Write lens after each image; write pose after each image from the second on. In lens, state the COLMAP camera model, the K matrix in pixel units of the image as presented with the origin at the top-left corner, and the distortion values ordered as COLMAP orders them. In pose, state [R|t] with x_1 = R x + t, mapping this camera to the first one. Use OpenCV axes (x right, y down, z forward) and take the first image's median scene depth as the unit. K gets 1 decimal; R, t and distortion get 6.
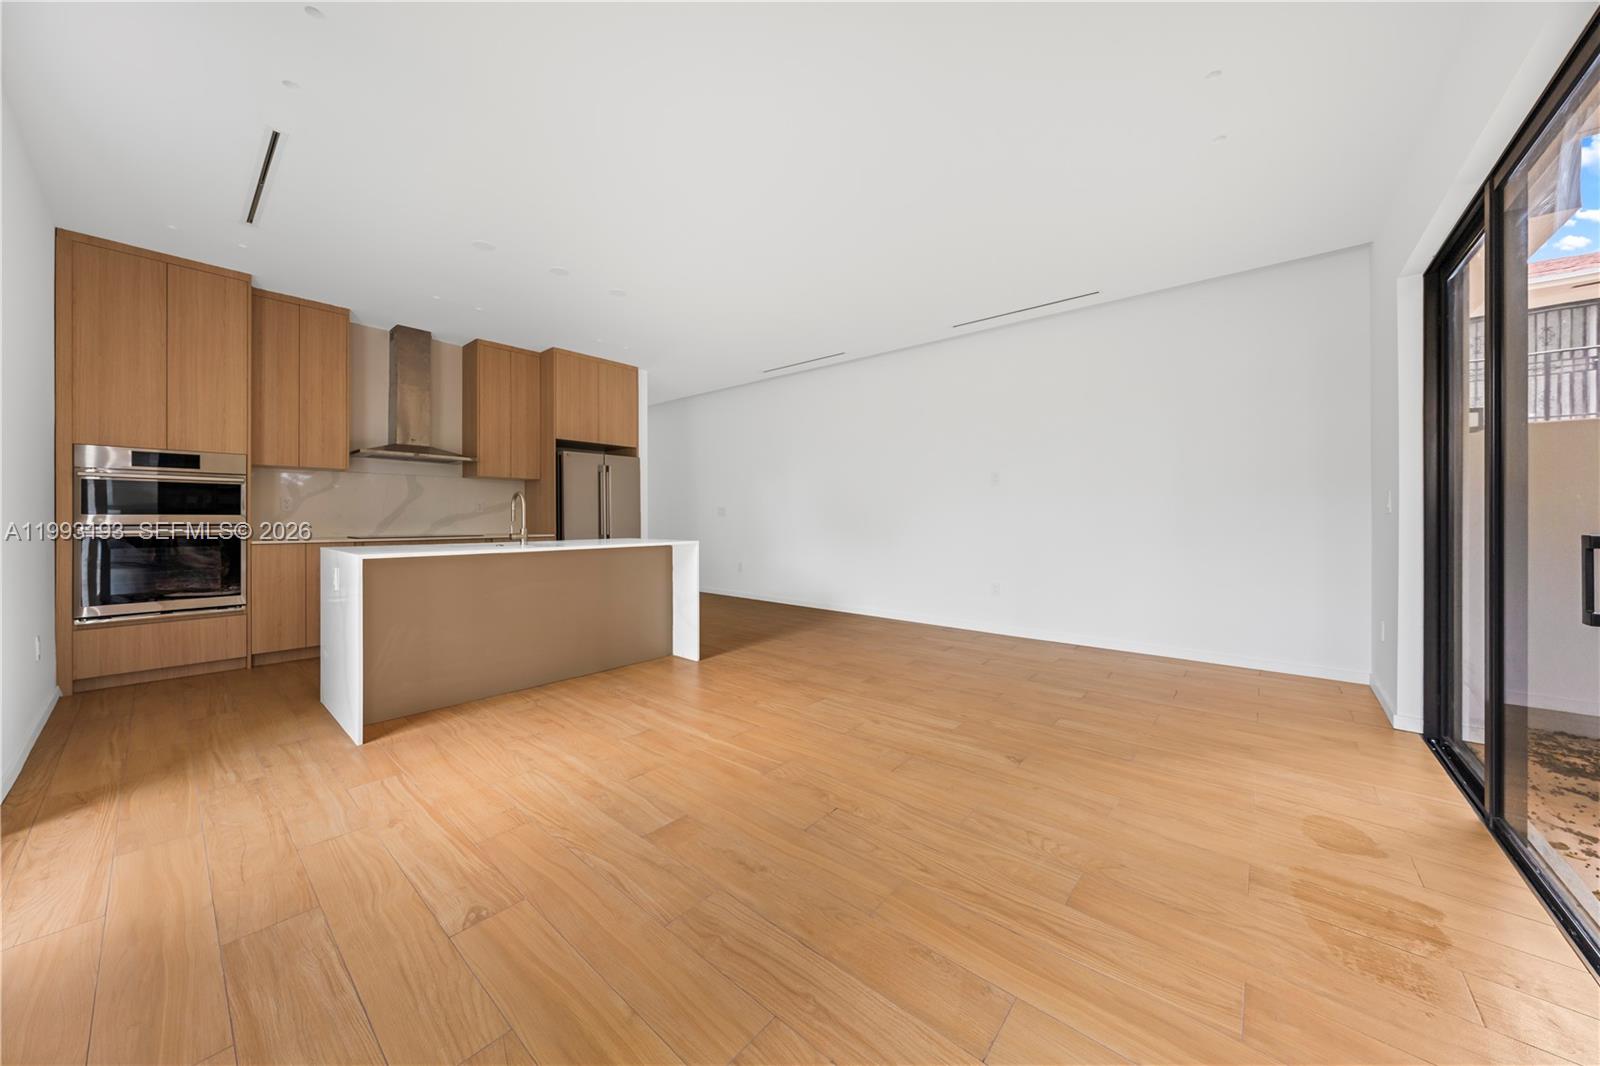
lens RADIAL K [[550.4, 0, 798.9], [0, 550.4, 518.4], [0, 0, 1]] dist [-0.000962, -0.000039]
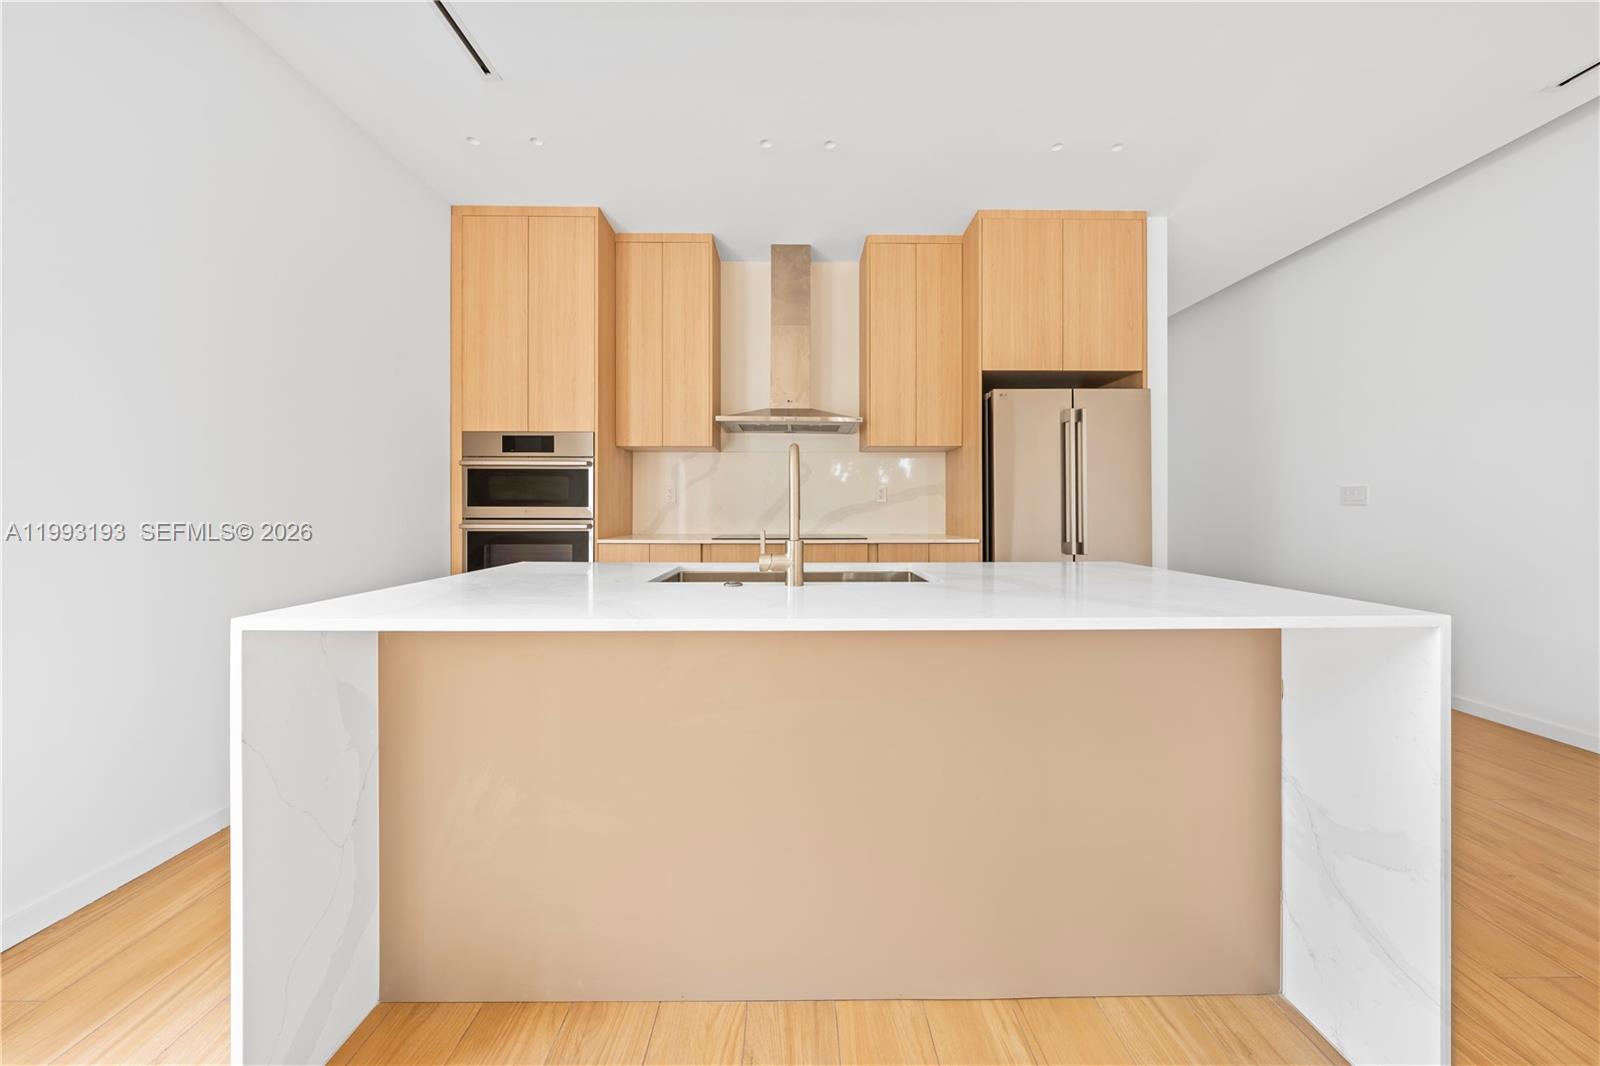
lens RADIAL K [[551.1, 0, 802.7], [0, 551.1, 507.4], [0, 0, 1]] dist [-0.001834, -0.000234]
pose [[0.659516, 0.001791, -0.751688, -0.164005], [-0.000770, 0.999998, 0.001707, -0.005892], [0.751690, -0.000547, 0.659516, 0.584474]]
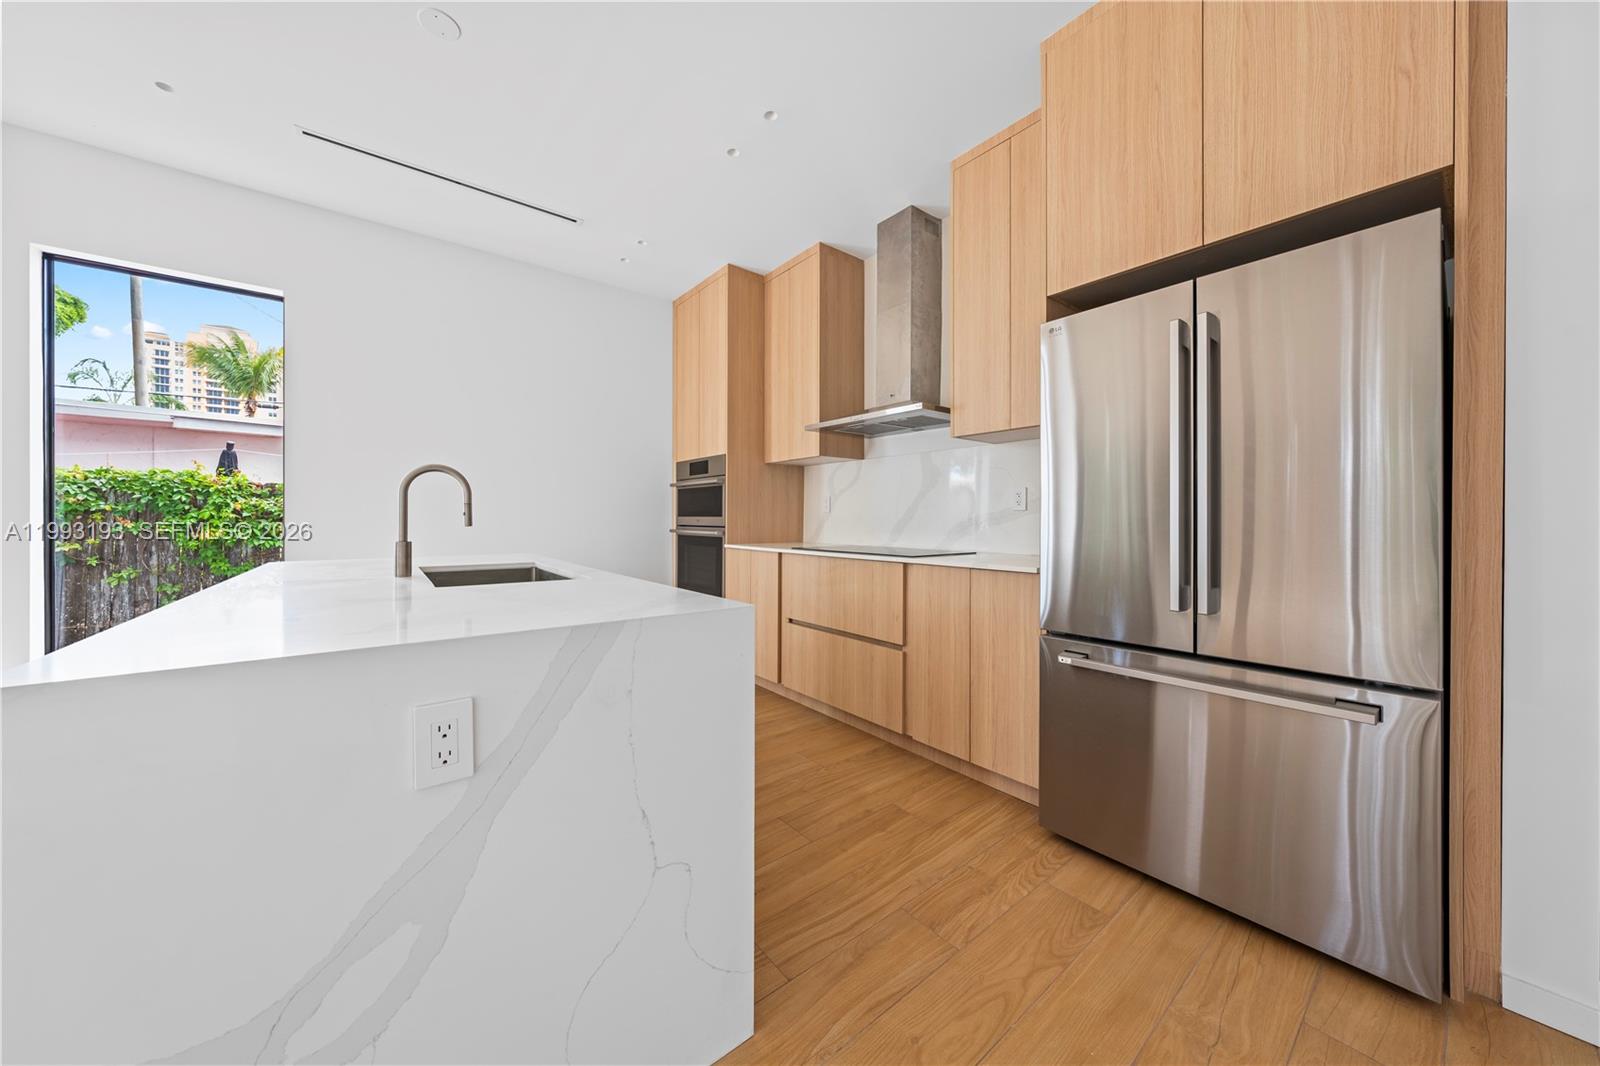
lens RADIAL K [[544.0, 0, 794.0], [0, 544.0, 519.8], [0, 0, 1]] dist [0.000077, 0.000071]
pose [[-0.193372, 0.007620, -0.981096, -0.075712], [0.004457, 0.999966, 0.006888, -0.005565], [0.981115, -0.003041, -0.193399, 1.091601]]
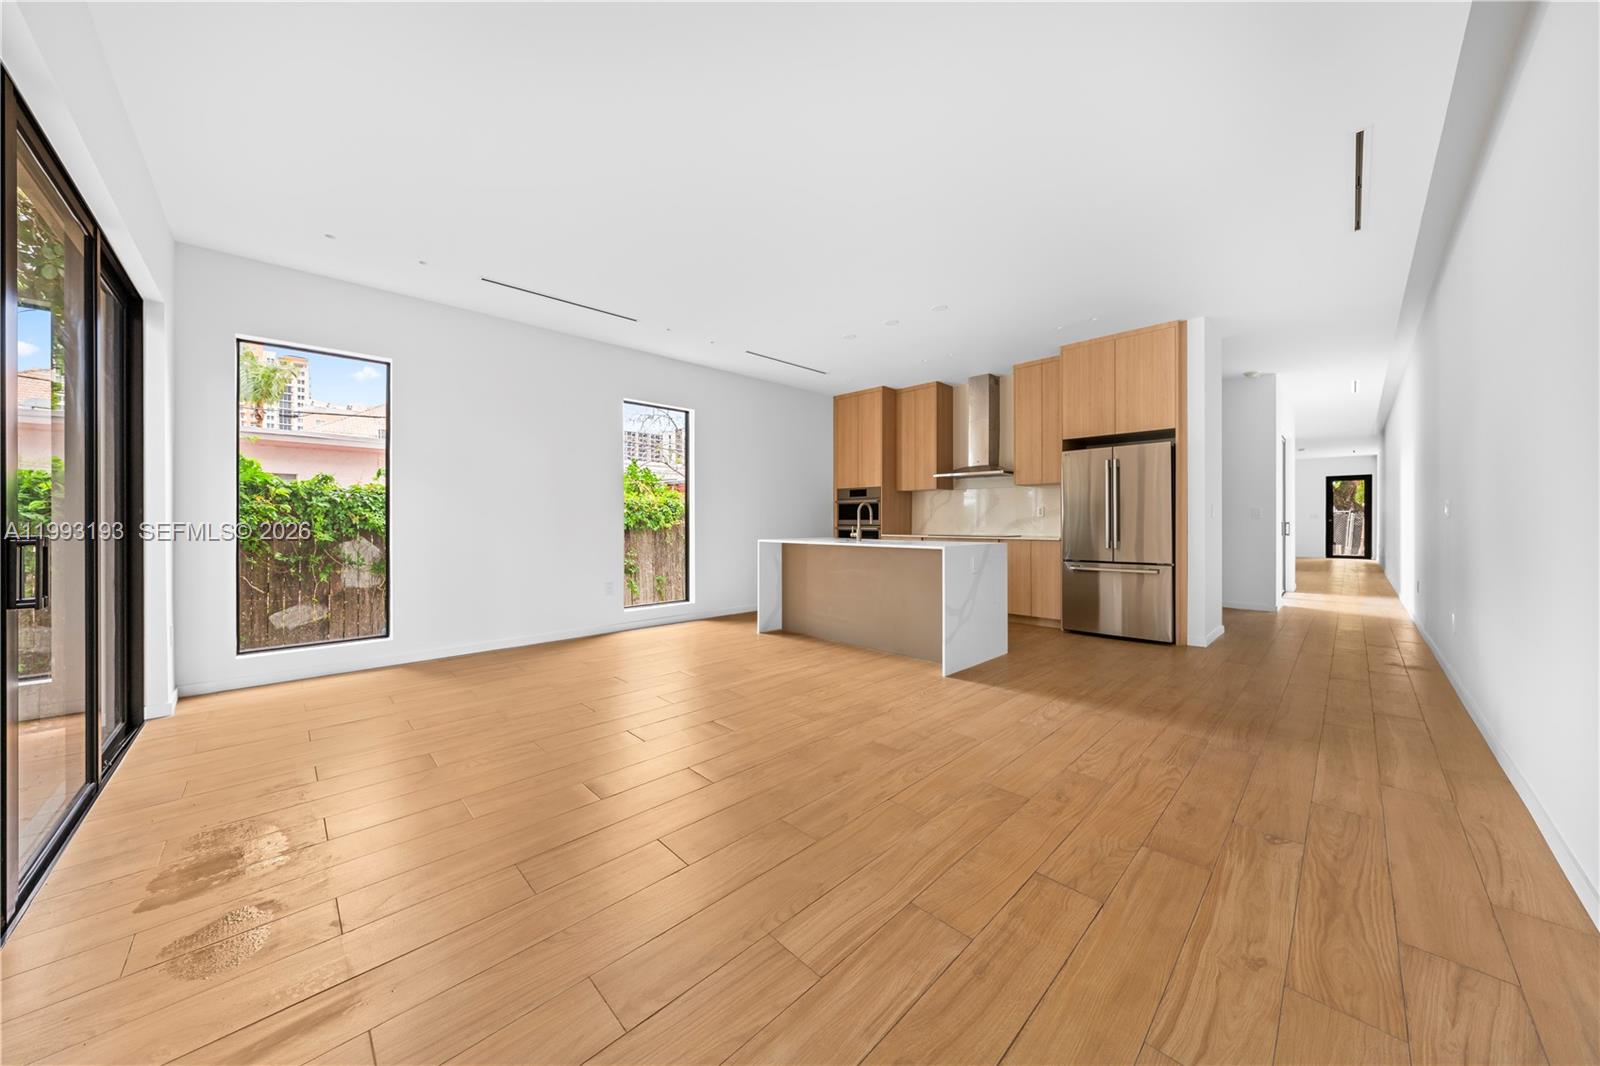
lens RADIAL K [[537.4, 0, 796.6], [0, 537.4, 521.6], [0, 0, 1]] dist [-0.000214, 0.000000]
pose [[-0.097242, 0.000122, -0.995261, 0.662045], [0.001420, 0.999999, -0.000016, -0.000651], [0.995260, -0.001415, -0.097242, 0.751346]]
